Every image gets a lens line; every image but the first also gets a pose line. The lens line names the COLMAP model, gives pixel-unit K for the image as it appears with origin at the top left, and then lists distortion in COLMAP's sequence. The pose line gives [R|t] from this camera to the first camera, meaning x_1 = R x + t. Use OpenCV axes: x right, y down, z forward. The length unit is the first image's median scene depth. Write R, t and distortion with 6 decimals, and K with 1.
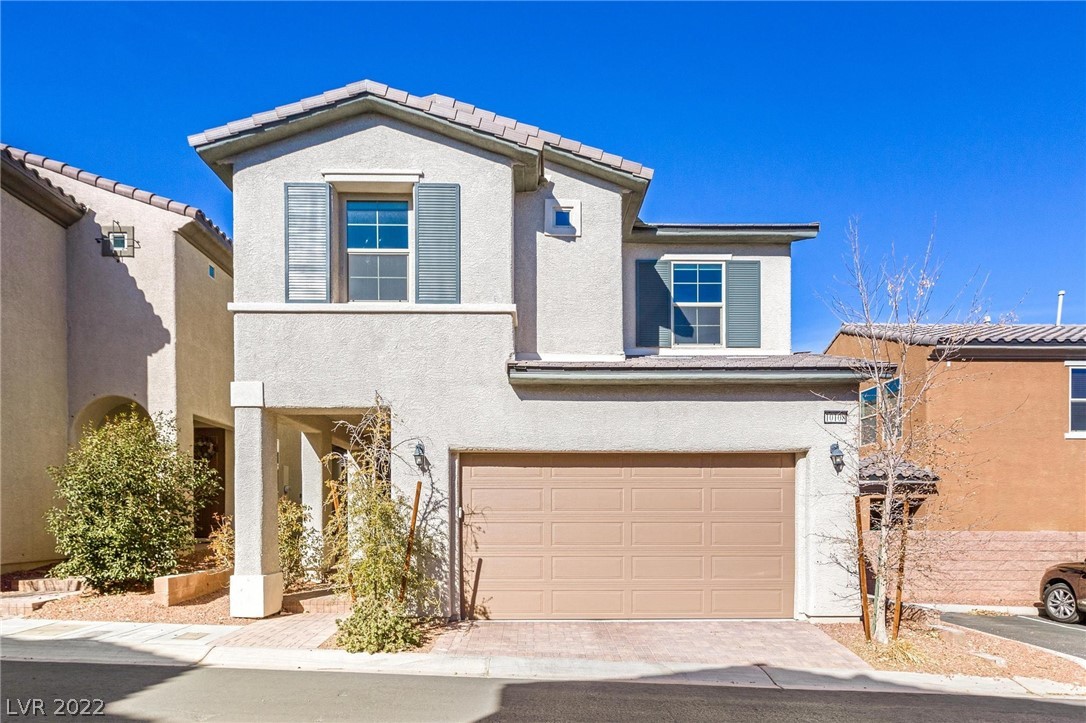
lens RADIAL K [[500.1, 0, 548.0], [0, 500.1, 358.5], [0, 0, 1]] dist [0.000342, -0.000363]
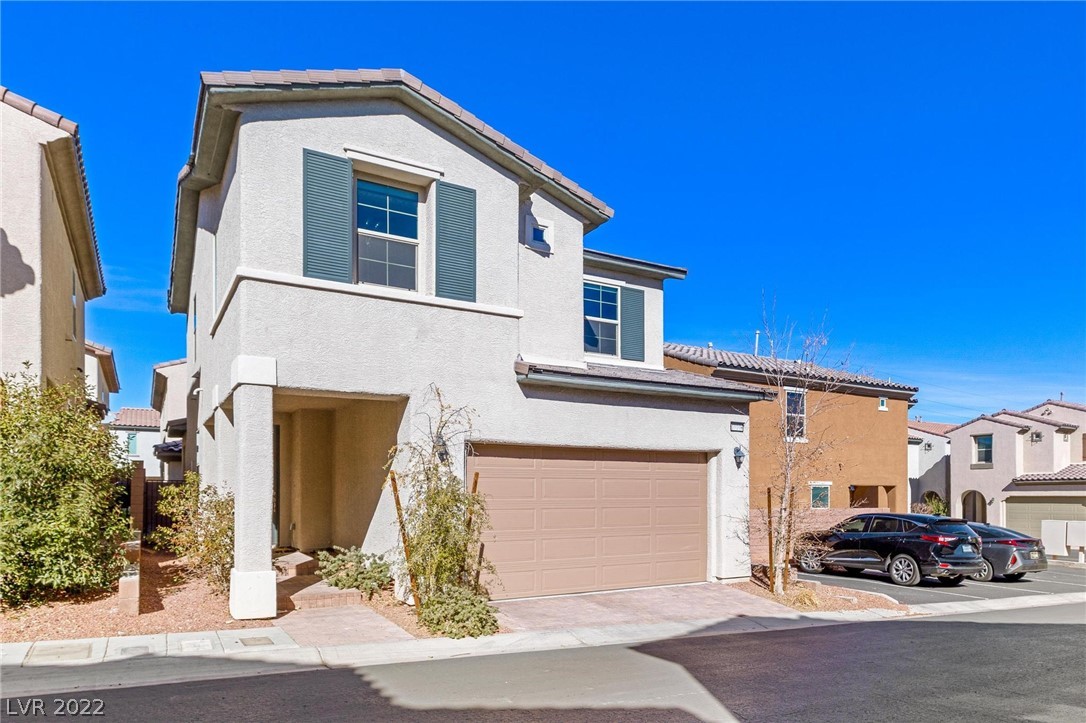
lens RADIAL K [[474.2, 0, 542.5], [0, 474.2, 332.1], [0, 0, 1]] dist [0.000502, -0.000137]
pose [[0.924971, 0.123110, 0.359546, -0.374397], [-0.112665, 0.992377, -0.049952, -0.011670], [-0.362955, 0.005696, 0.931789, 0.002167]]
